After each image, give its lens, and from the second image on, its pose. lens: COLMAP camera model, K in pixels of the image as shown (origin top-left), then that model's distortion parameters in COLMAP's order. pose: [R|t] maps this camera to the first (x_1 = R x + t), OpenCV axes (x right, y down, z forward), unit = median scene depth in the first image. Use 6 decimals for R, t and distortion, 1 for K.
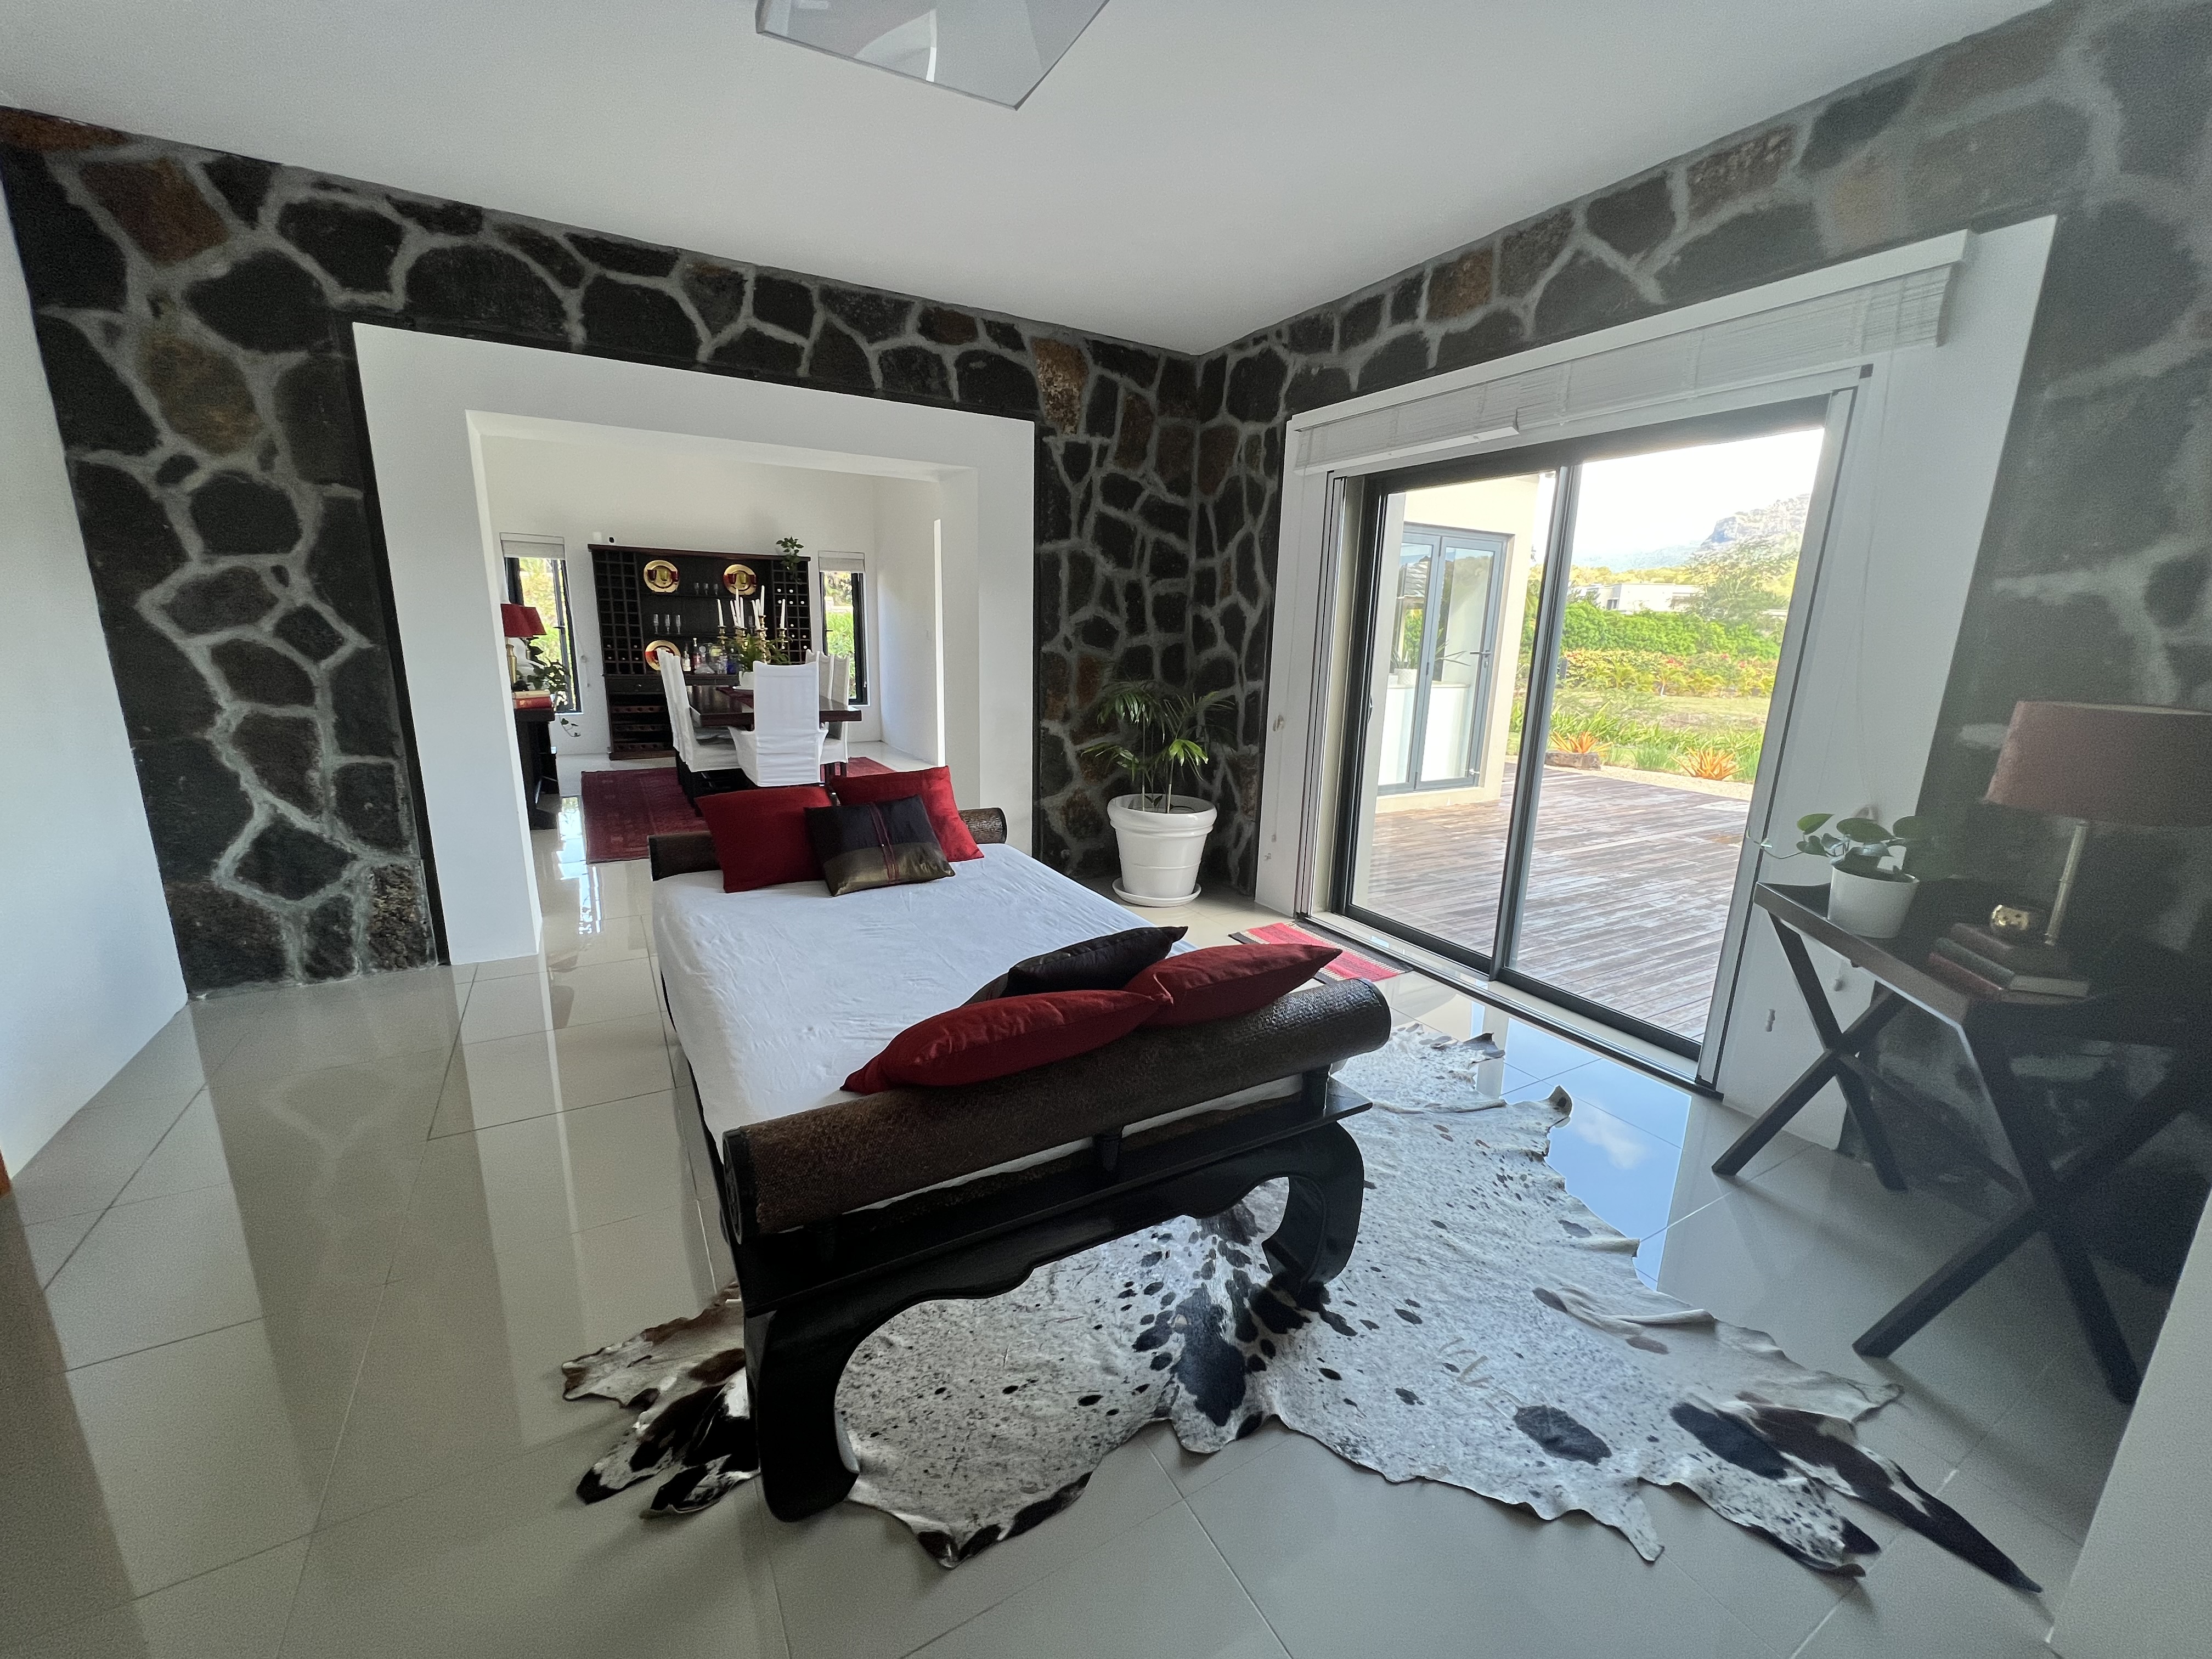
lens RADIAL K [[892.3, 0, 1108.2], [0, 892.3, 835.0], [0, 0, 1]] dist [-0.000855, 0.000100]
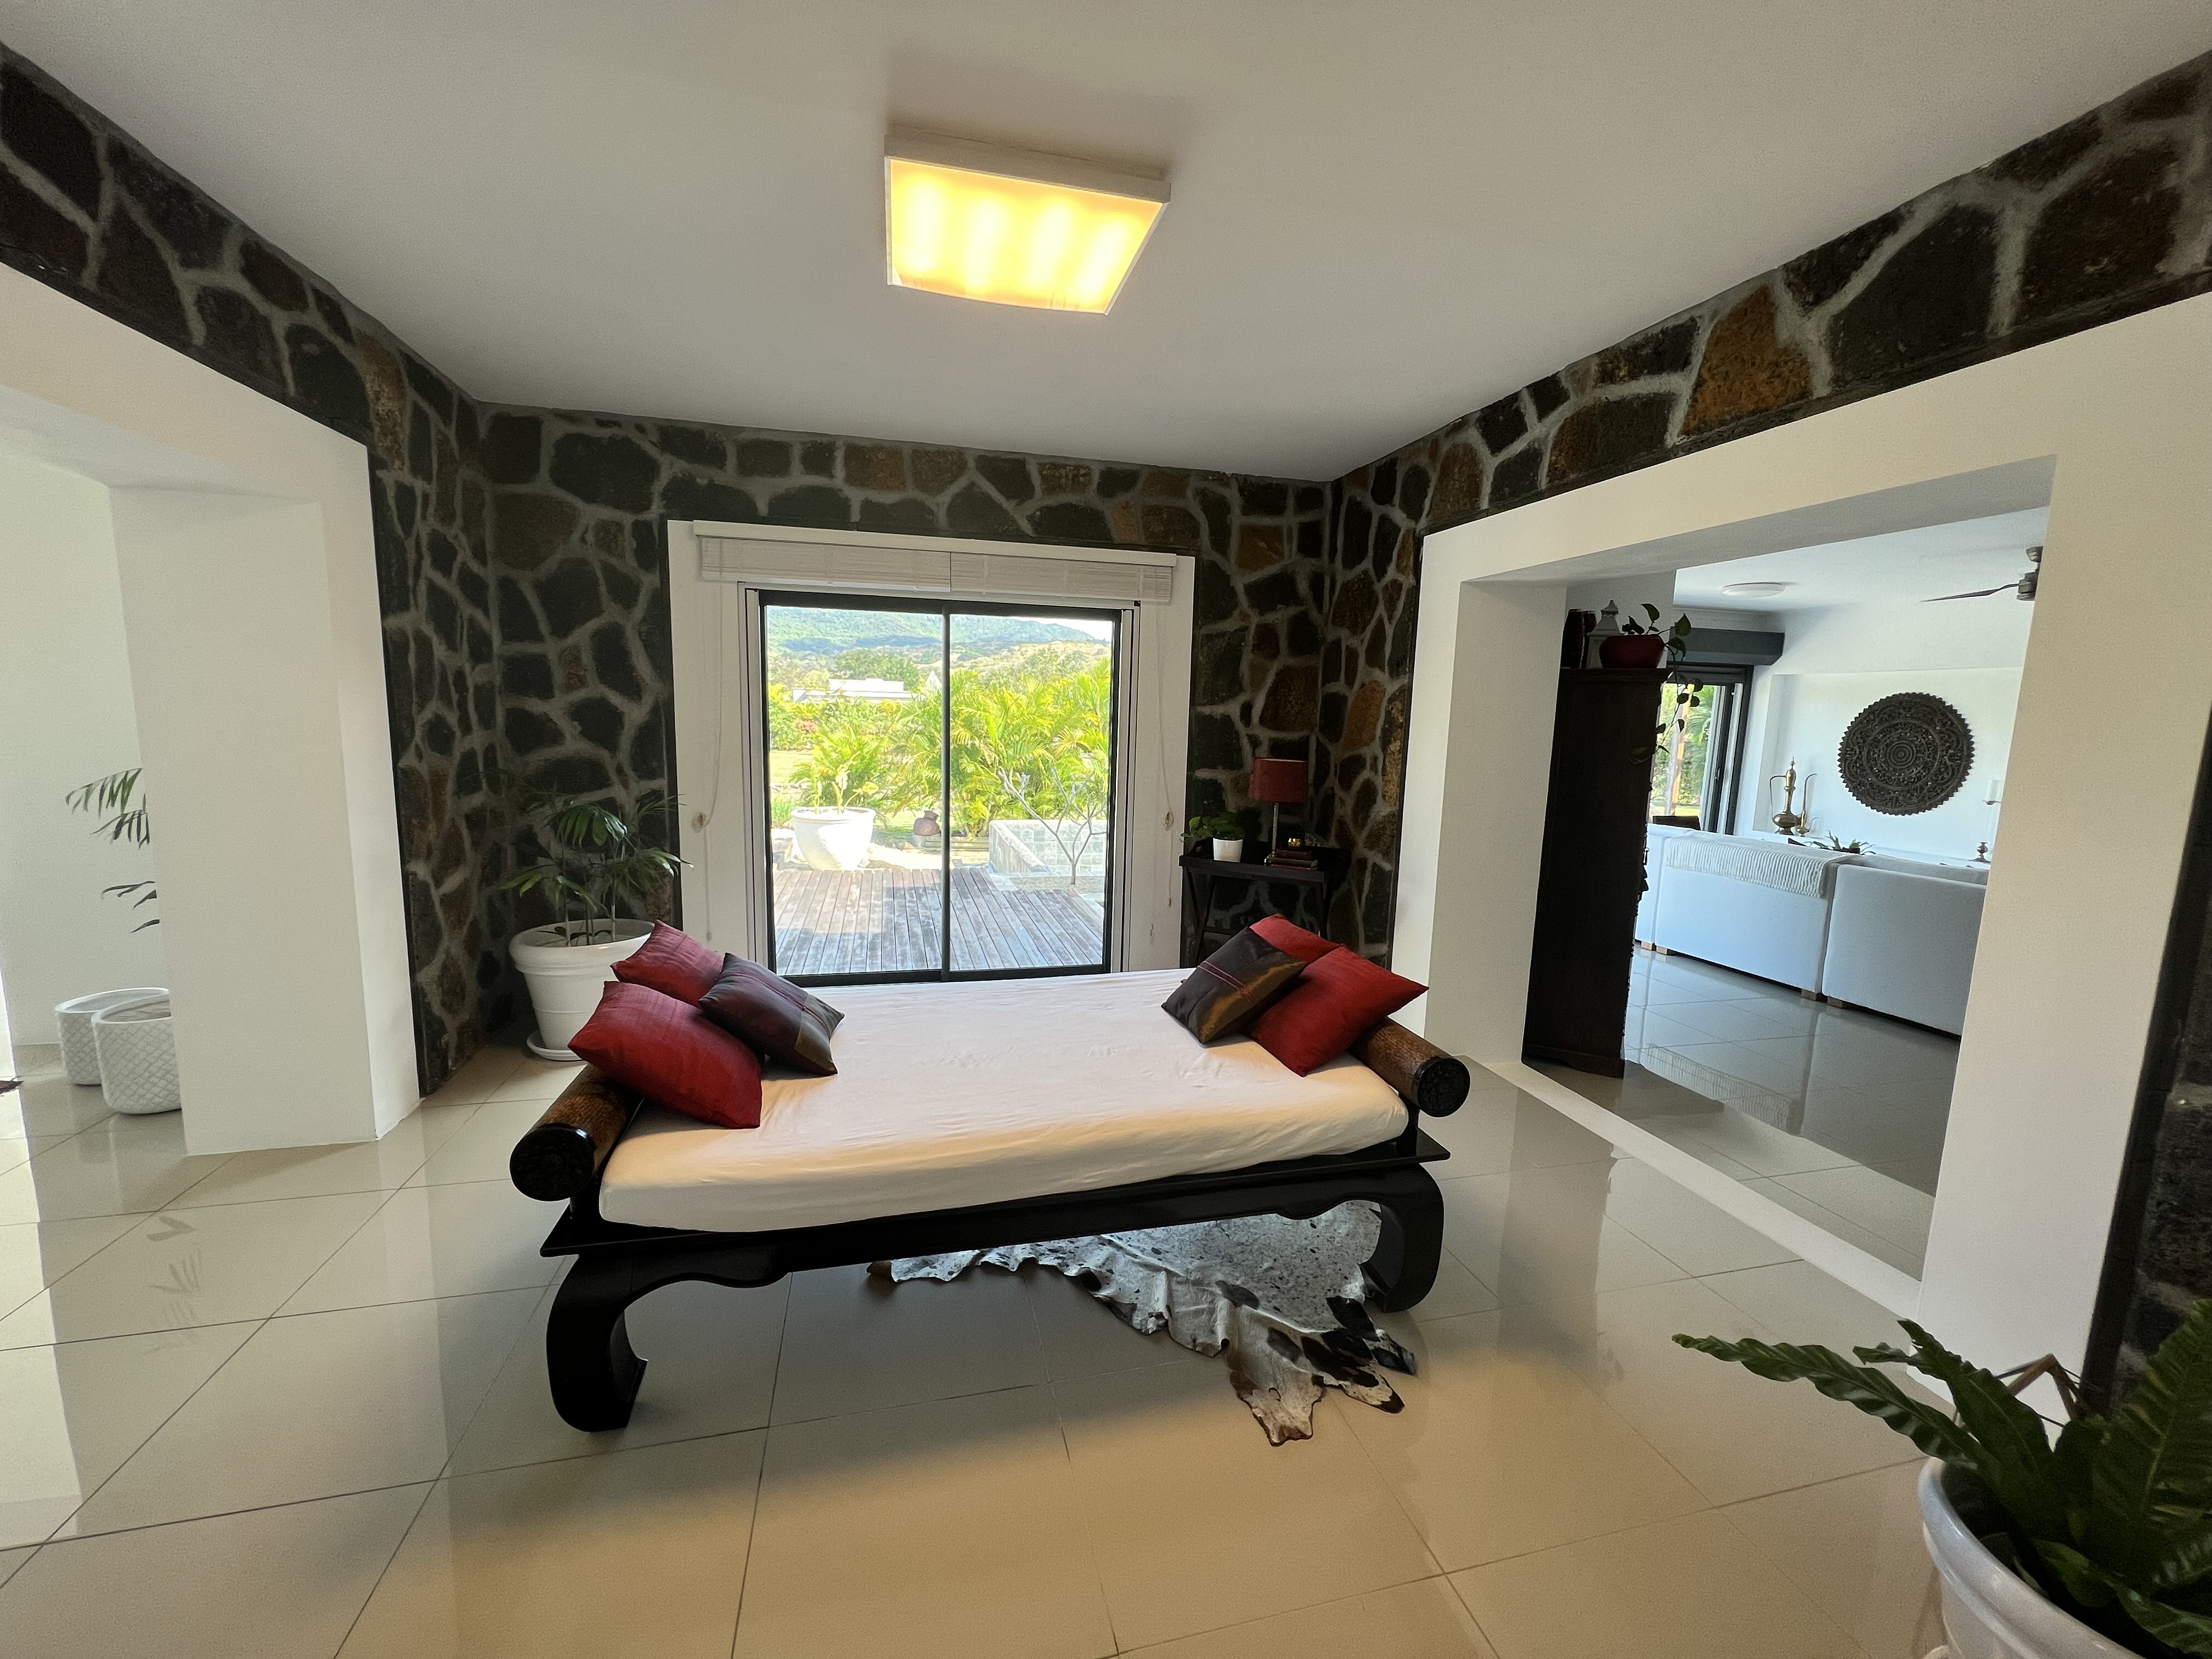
lens RADIAL K [[892.3, 0, 1105.4], [0, 892.3, 837.6], [0, 0, 1]] dist [-0.000855, 0.000100]
pose [[0.269376, -0.152725, 0.950848, -0.609653], [0.202880, 0.974186, 0.098998, -0.109966], [-0.941422, 0.166241, 0.293407, 0.285028]]
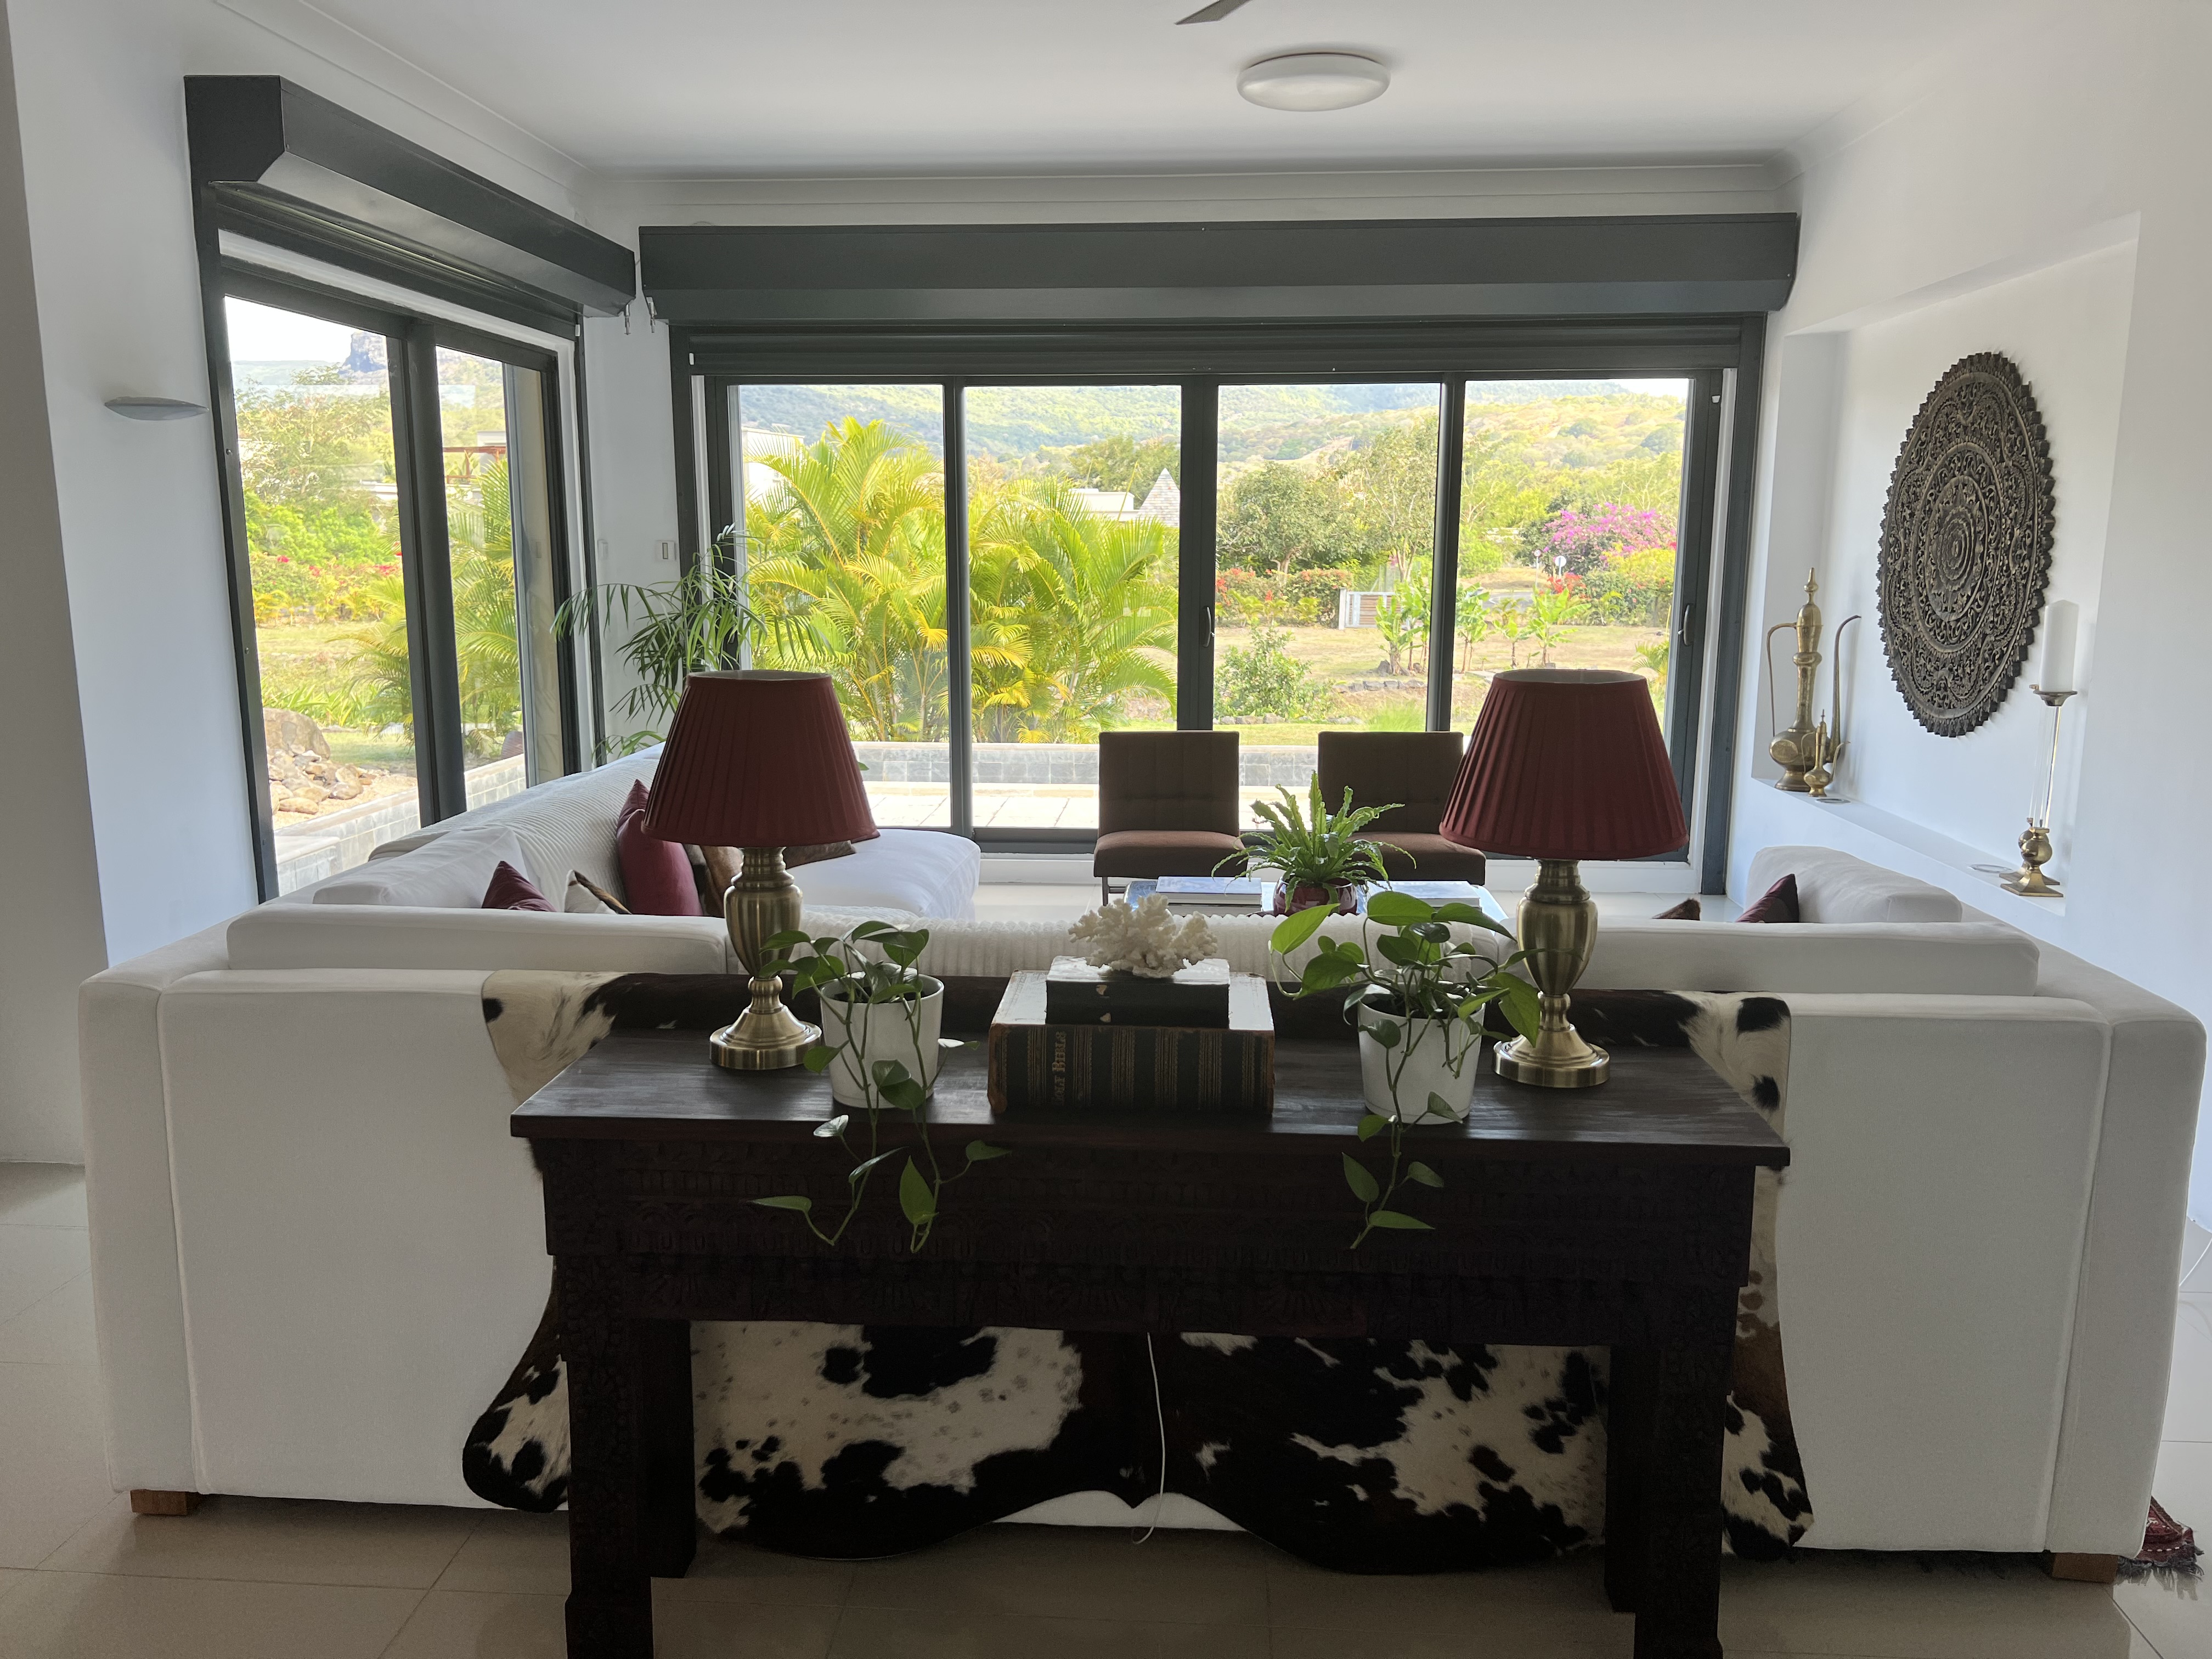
lens RADIAL K [[1692.1, 0, 1110.1], [0, 1692.1, 840.0], [0, 0, 1]] dist [0.017605, -0.001856]
pose [[0.558925, -0.171940, 0.811197, 0.379638], [0.202297, 0.976982, 0.067694, 0.252905], [-0.804164, 0.126266, 0.580842, -0.993194]]
